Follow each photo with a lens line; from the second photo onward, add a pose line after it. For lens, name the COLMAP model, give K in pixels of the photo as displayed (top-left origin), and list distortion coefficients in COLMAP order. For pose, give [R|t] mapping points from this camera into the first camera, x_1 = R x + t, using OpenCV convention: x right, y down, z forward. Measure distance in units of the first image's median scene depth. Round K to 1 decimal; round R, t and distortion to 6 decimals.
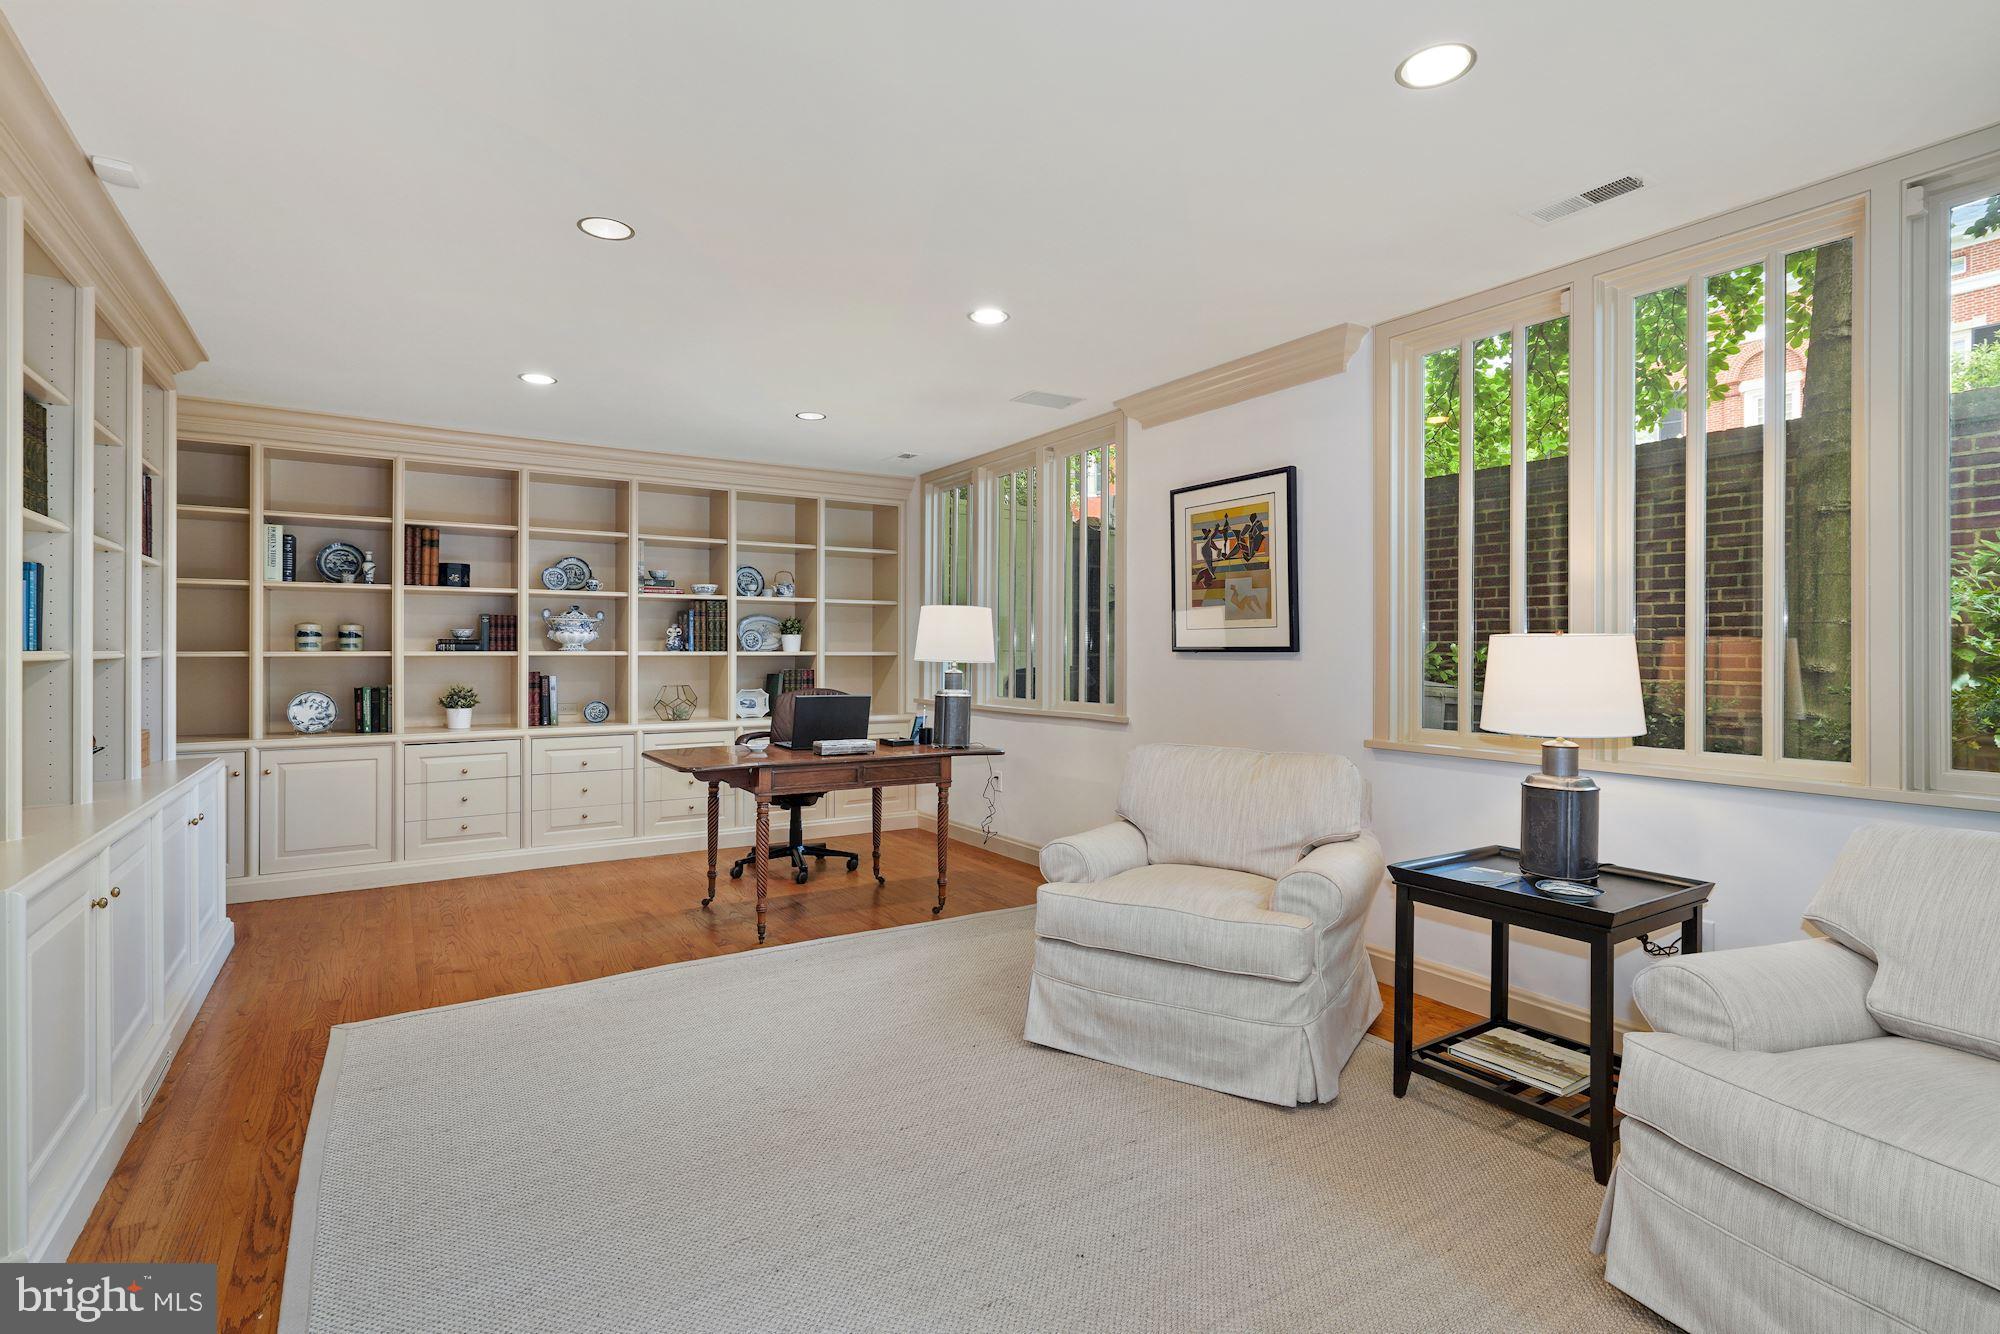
lens RADIAL K [[919.4, 0, 1008.2], [0, 919.4, 657.3], [0, 0, 1]] dist [-0.004259, 0.002305]
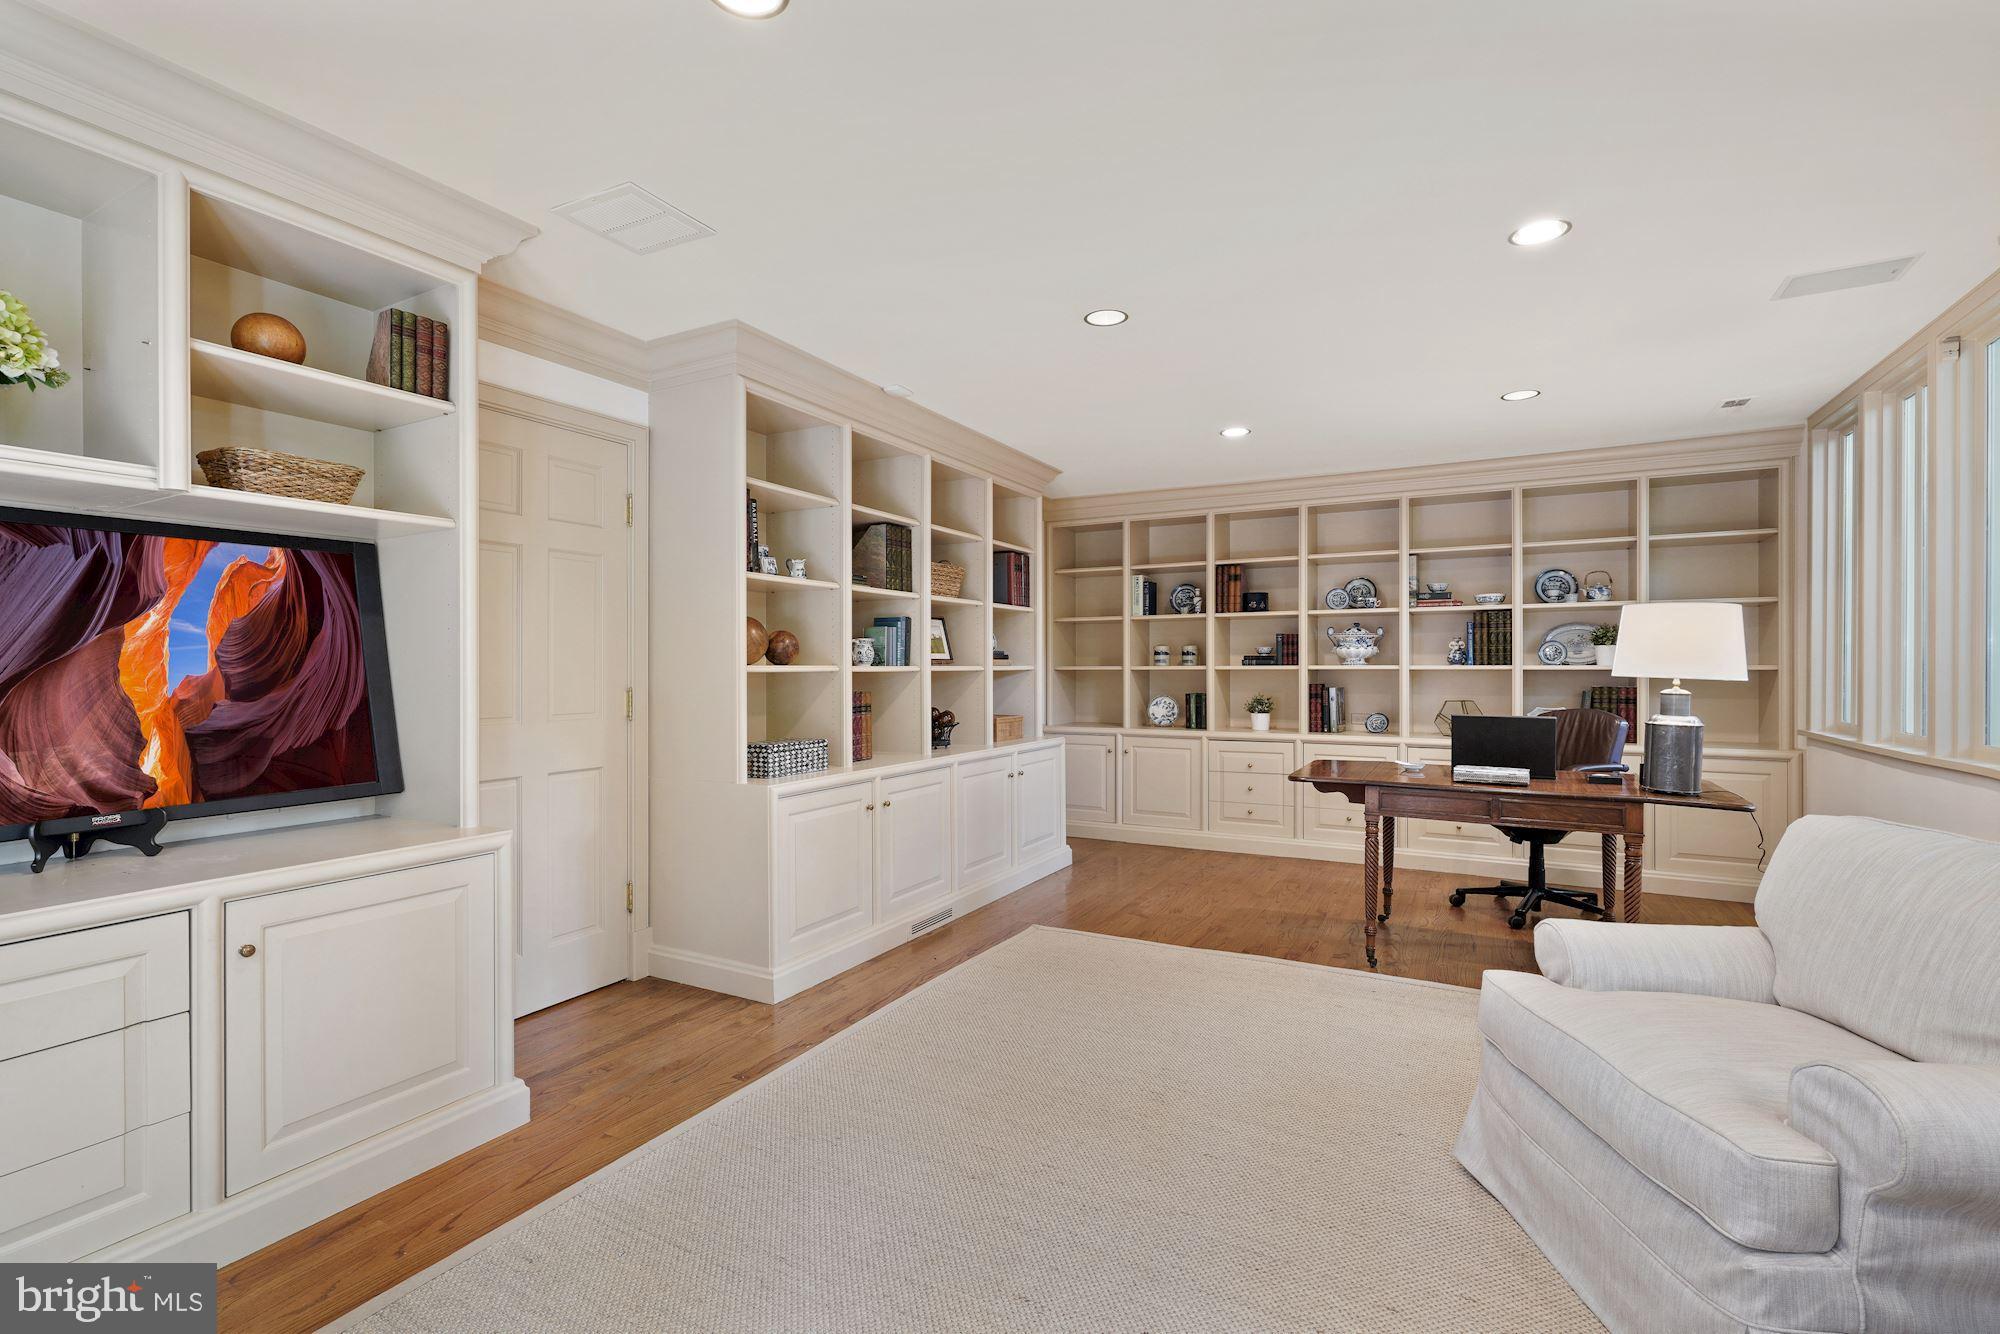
lens RADIAL K [[919.4, 0, 1071.0], [0, 919.4, 673.5], [0, 0, 1]] dist [-0.004259, 0.002305]
pose [[0.498300, 0.005615, -0.866987, 0.345879], [-0.003446, 0.999984, 0.004496, -0.000821], [0.866998, 0.000747, 0.498311, 0.205185]]
